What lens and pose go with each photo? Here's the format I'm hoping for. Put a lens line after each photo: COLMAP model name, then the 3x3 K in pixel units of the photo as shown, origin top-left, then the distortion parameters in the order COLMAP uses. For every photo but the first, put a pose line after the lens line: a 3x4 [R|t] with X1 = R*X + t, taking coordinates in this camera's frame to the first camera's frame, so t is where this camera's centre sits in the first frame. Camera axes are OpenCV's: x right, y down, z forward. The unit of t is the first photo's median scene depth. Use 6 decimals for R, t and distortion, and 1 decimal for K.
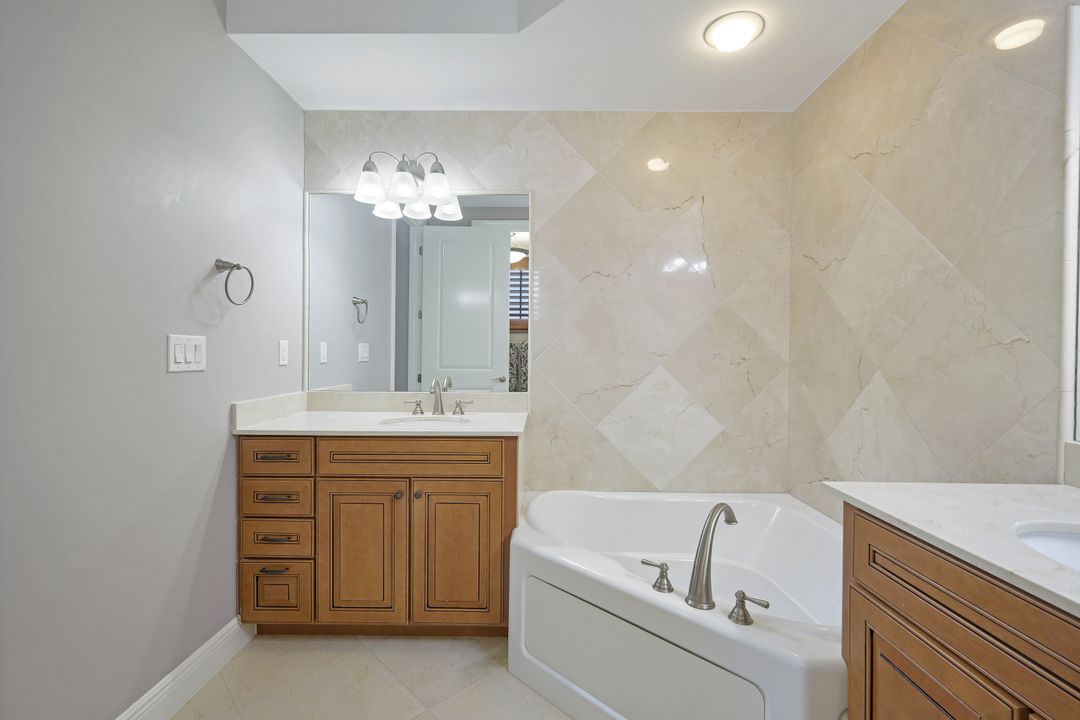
lens RADIAL K [[483.0, 0, 544.4], [0, 483.0, 355.4], [0, 0, 1]] dist [-0.001060, -0.000197]
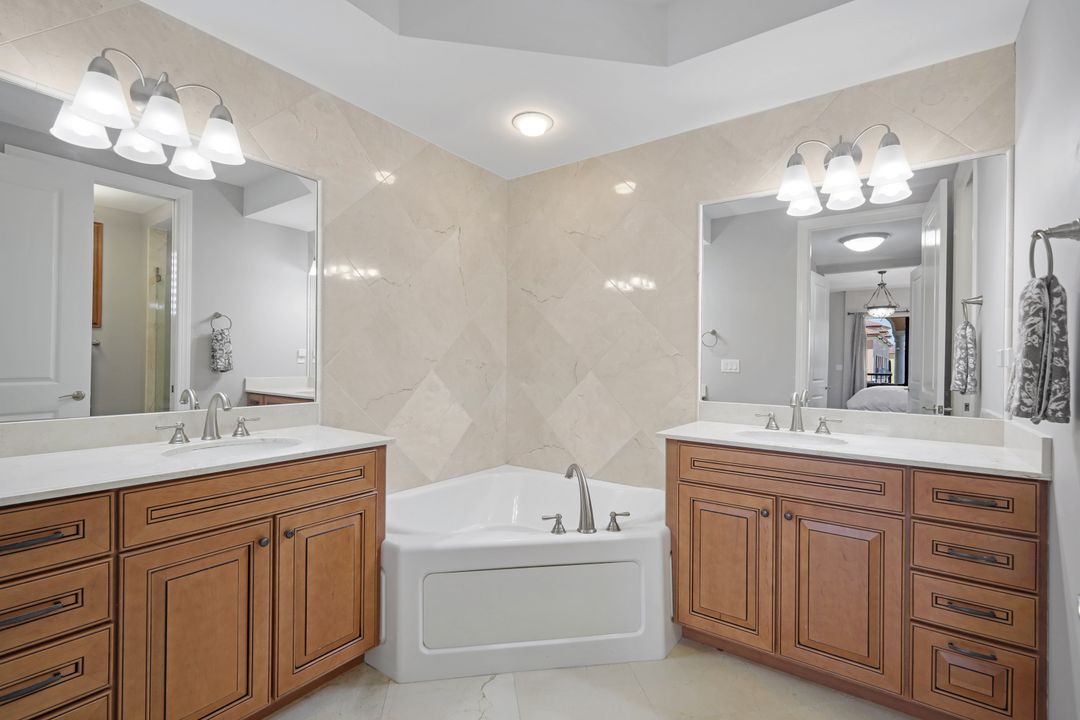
lens RADIAL K [[483.0, 0, 541.5], [0, 483.0, 358.3], [0, 0, 1]] dist [-0.001060, -0.000197]
pose [[0.577856, 0.005713, 0.816119, -0.669140], [-0.002425, 0.999983, -0.005284, -0.001078], [-0.816135, 0.001074, 0.577860, 0.186179]]
